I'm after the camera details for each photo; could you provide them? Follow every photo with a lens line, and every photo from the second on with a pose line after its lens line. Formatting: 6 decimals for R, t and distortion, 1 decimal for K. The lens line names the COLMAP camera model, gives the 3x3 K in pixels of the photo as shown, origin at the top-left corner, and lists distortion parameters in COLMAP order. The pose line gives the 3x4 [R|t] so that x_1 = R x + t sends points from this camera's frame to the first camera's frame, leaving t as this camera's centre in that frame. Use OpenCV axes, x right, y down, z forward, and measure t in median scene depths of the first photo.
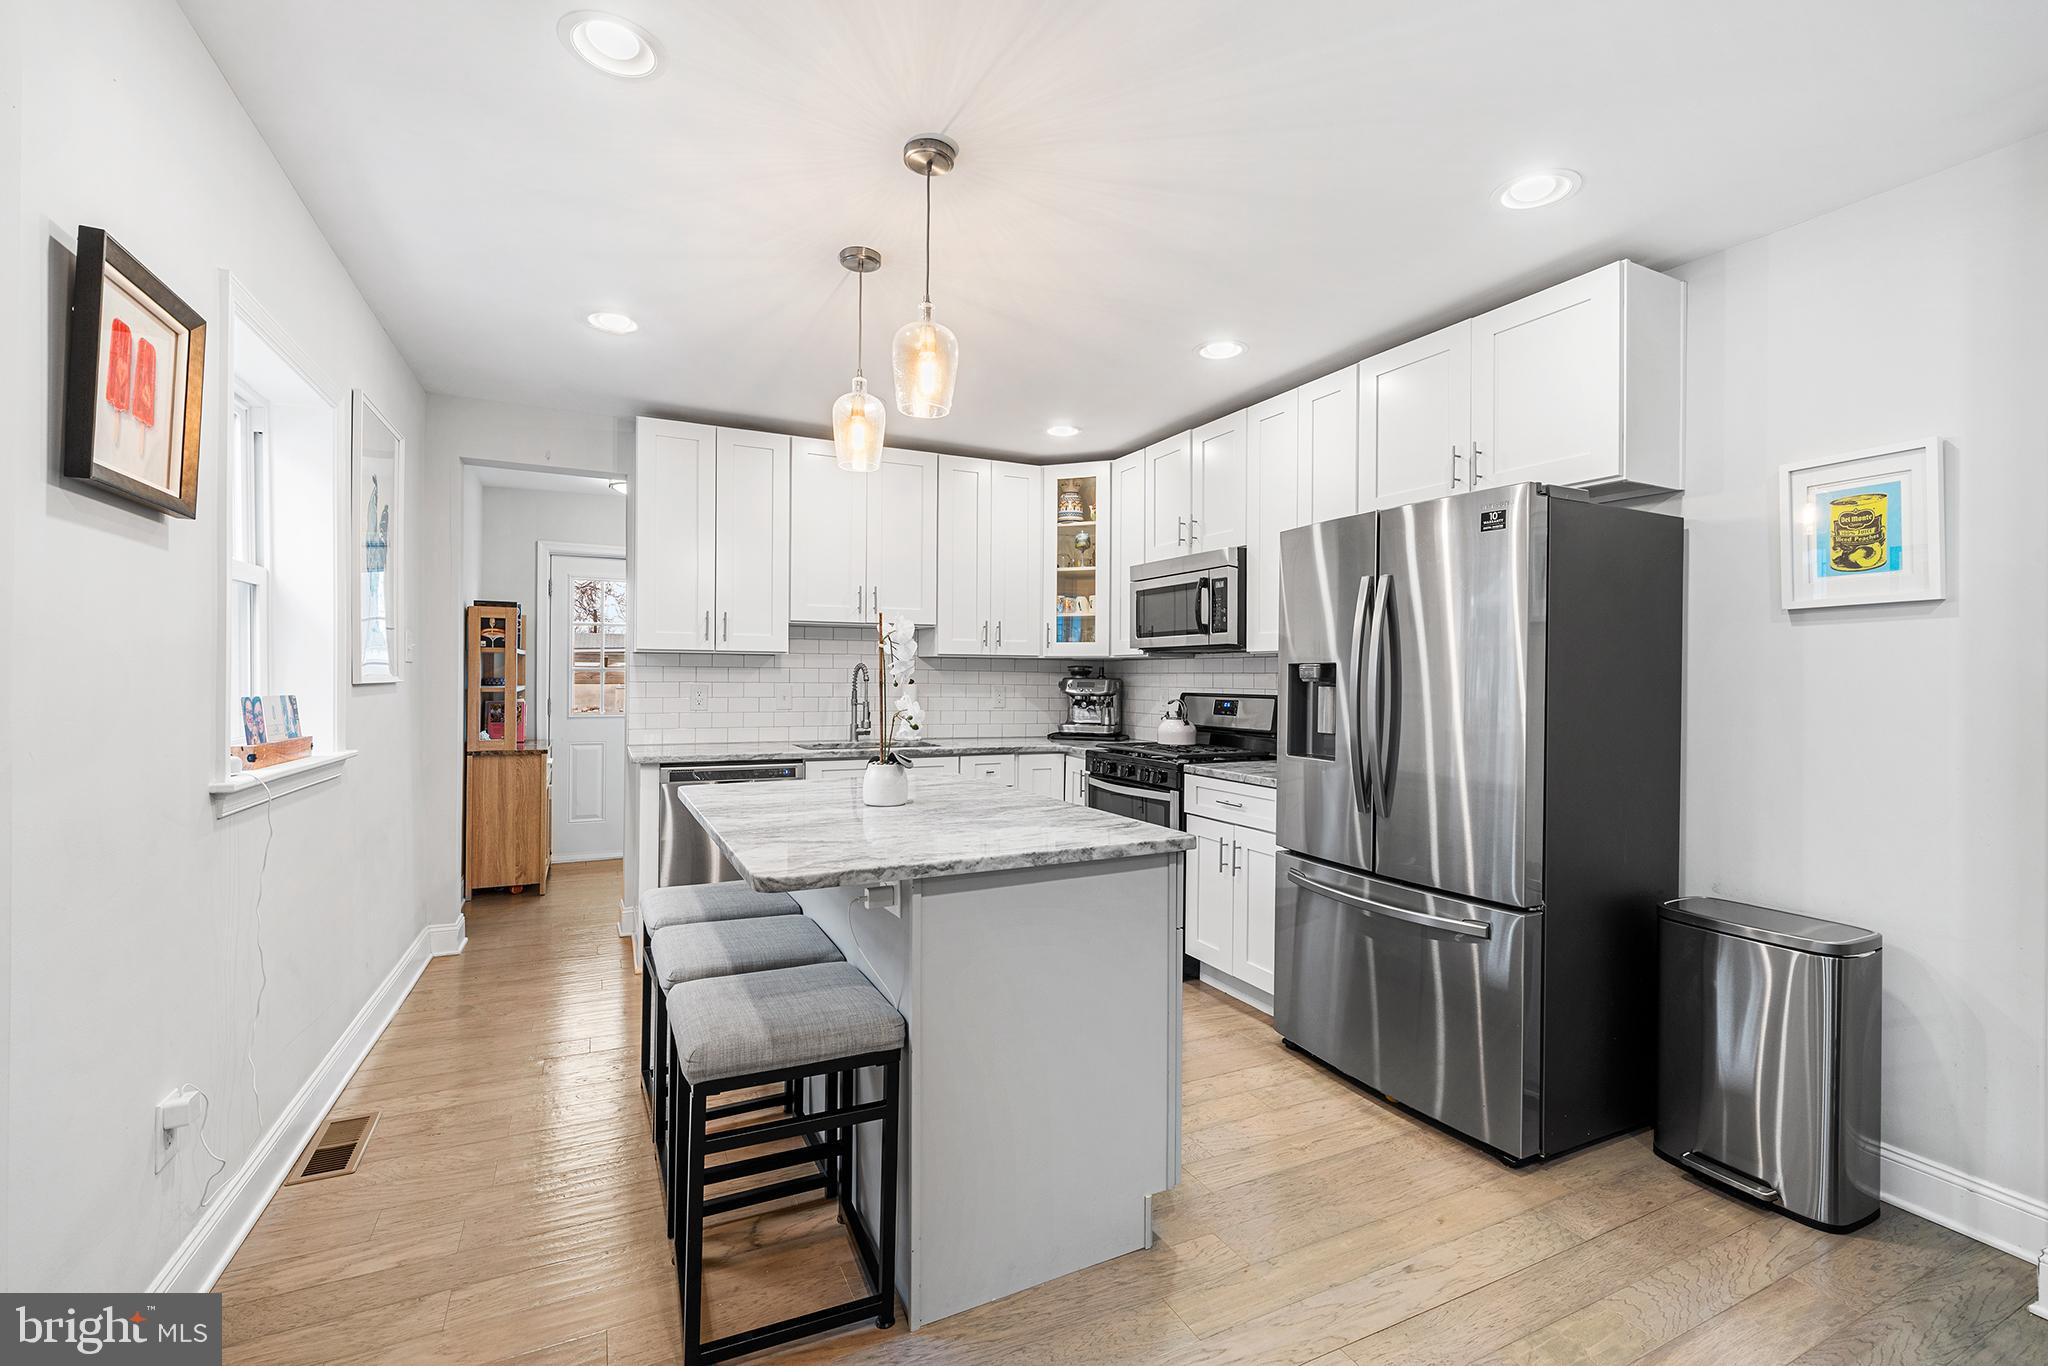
lens RADIAL K [[873.7, 0, 1020.4], [0, 873.7, 678.9], [0, 0, 1]] dist [0.000318, 0.000319]
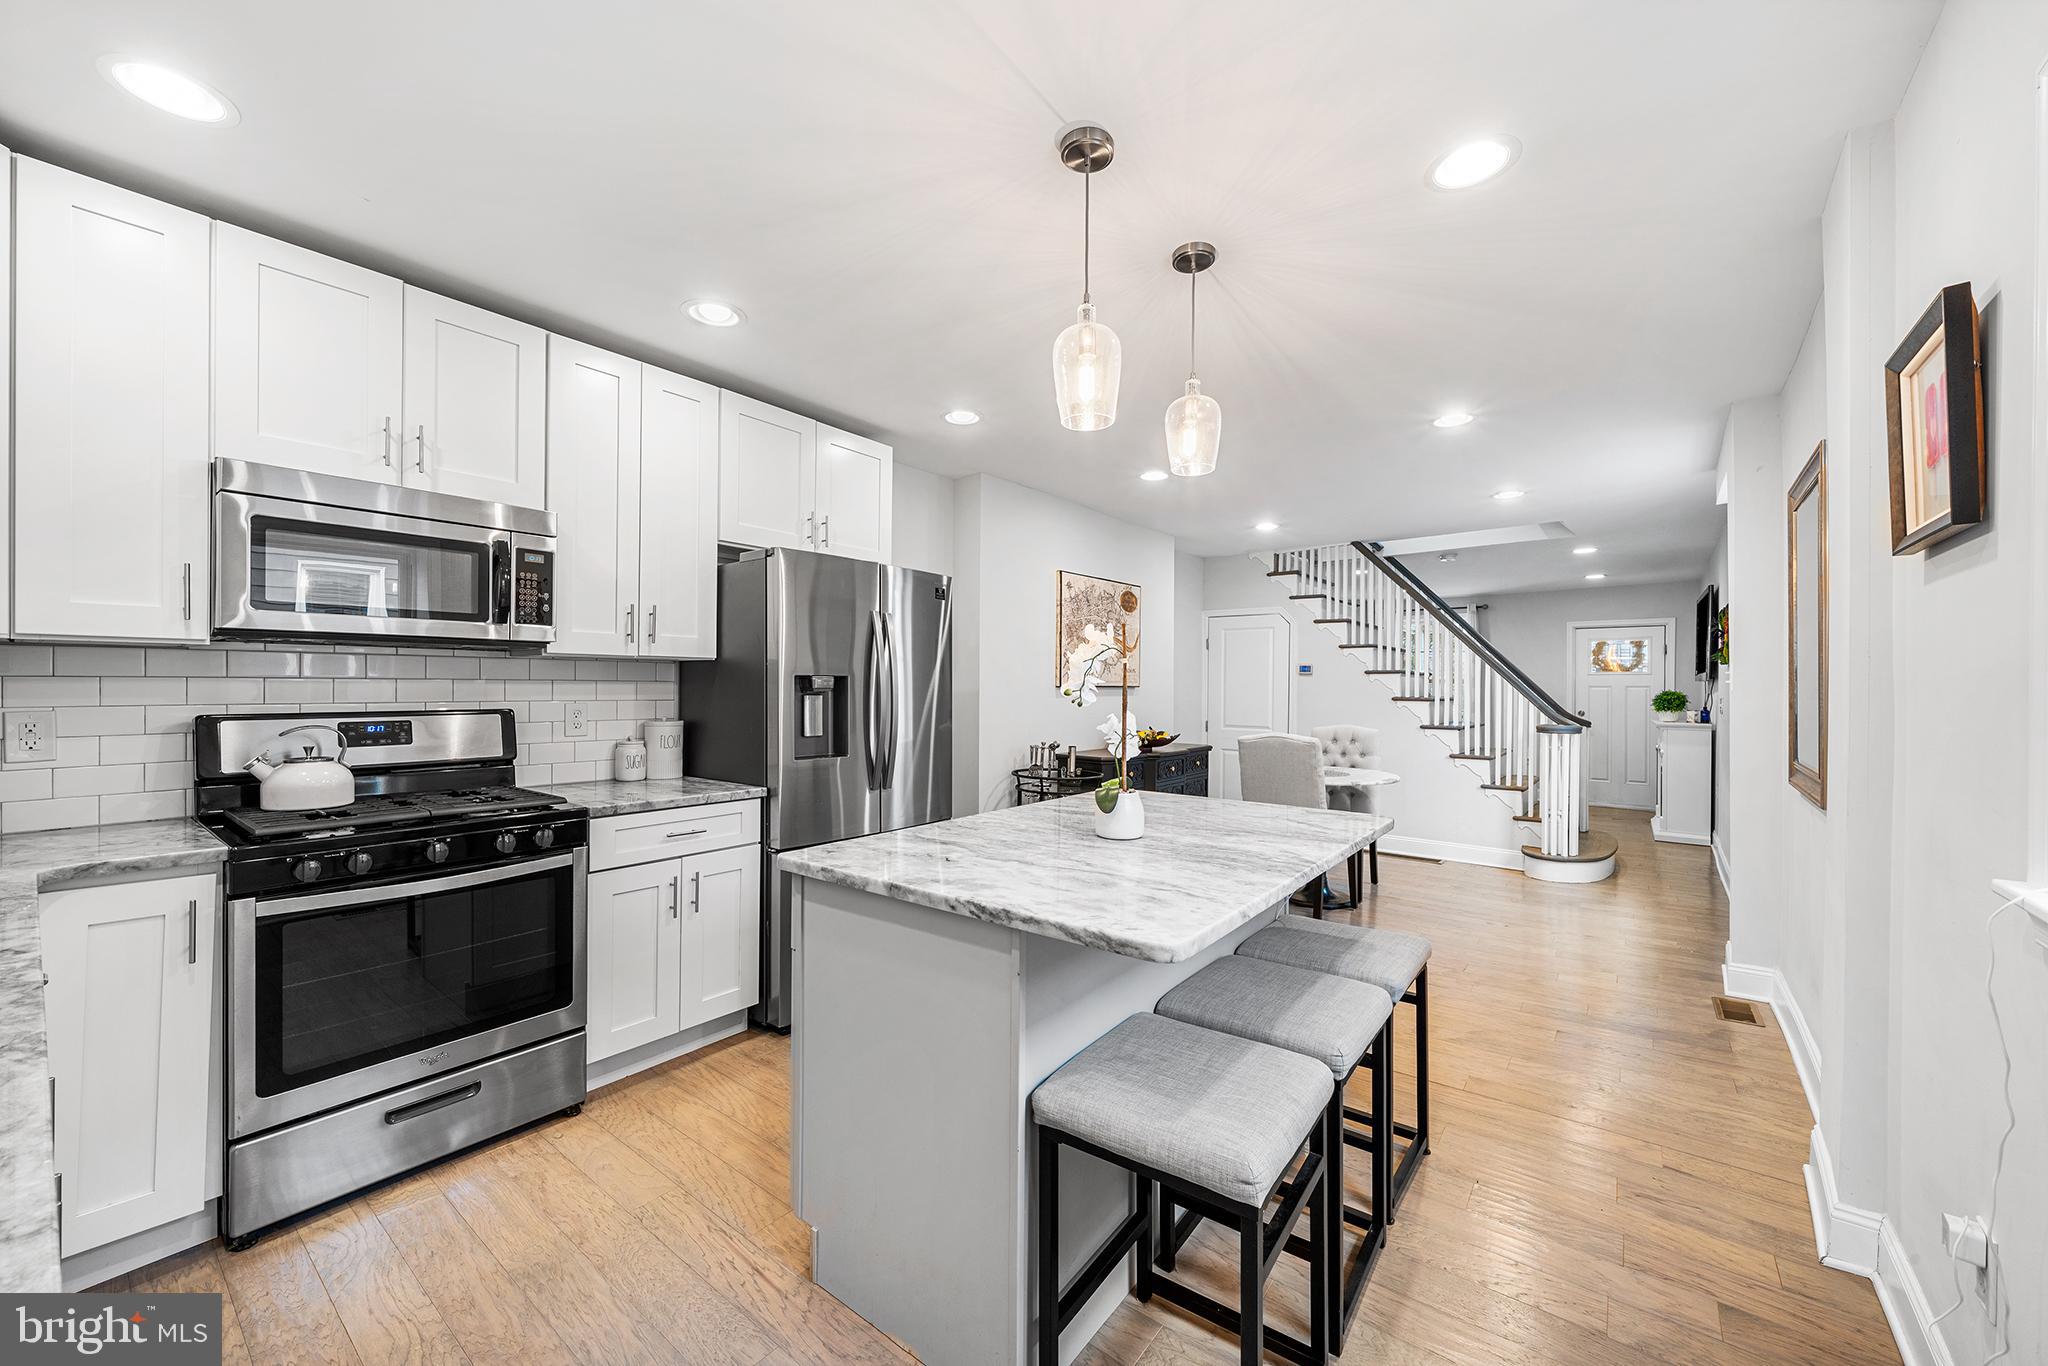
lens RADIAL K [[784.8, 0, 1017.5], [0, 784.8, 687.1], [0, 0, 1]] dist [0.000099, 0.000019]
pose [[-0.441112, -0.016069, 0.897308, -0.674453], [-0.010208, 0.999865, 0.012887, -0.017690], [-0.897394, -0.003475, -0.441217, 1.175987]]
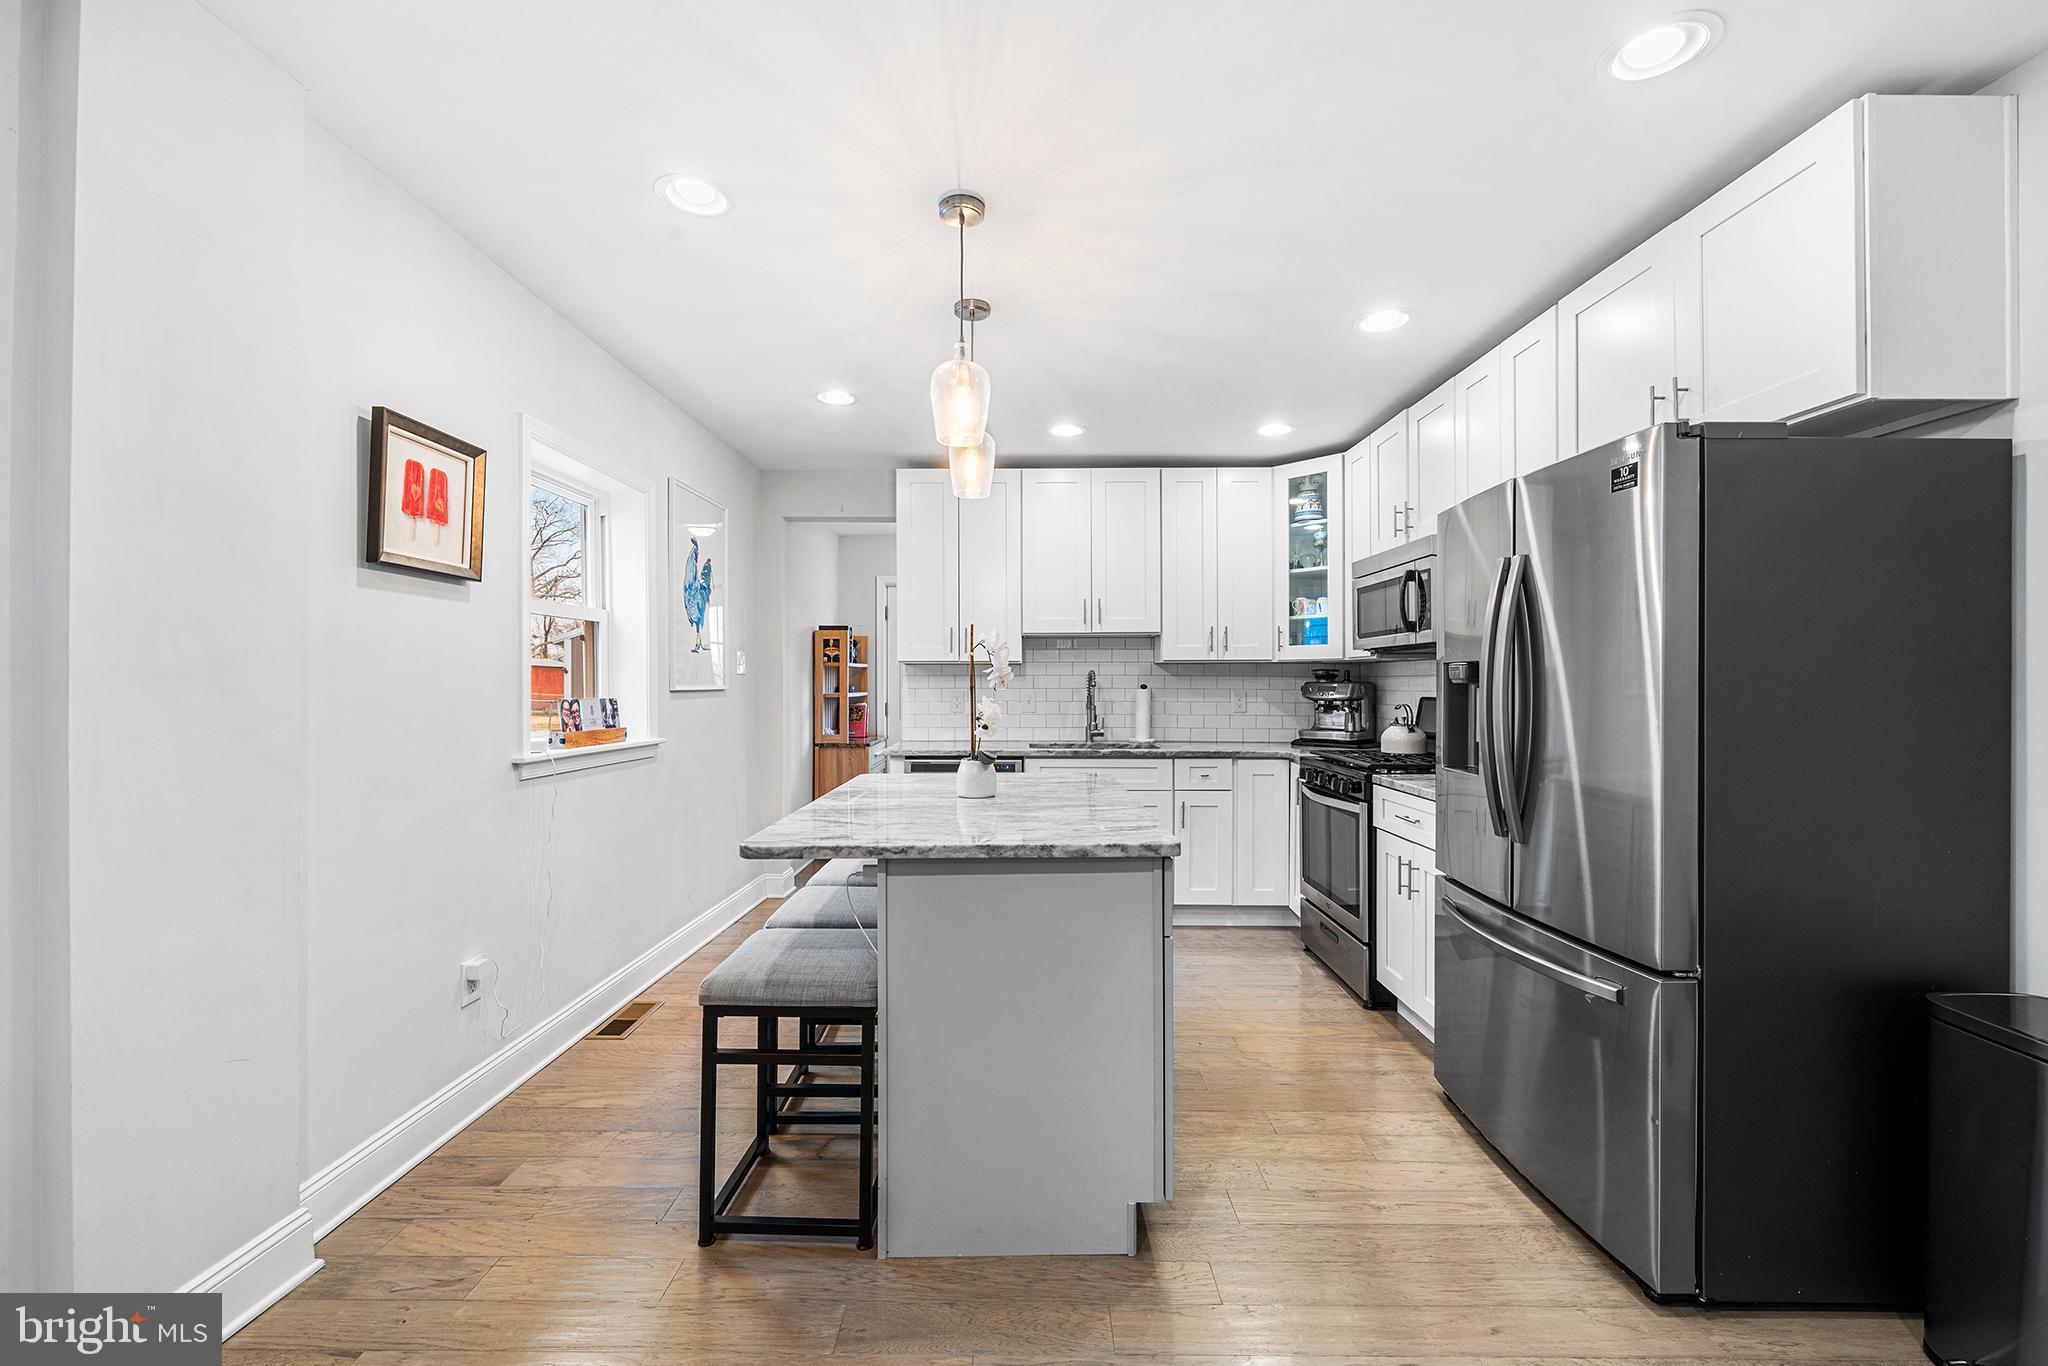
lens RADIAL K [[825.6, 0, 1026.3], [0, 825.6, 683.1], [0, 0, 1]] dist [-0.000650, -0.000092]
pose [[0.899130, -0.008428, -0.437600, 0.291806], [0.006863, 0.999963, -0.005158, 0.004169], [0.437628, 0.001634, 0.899155, 0.068010]]
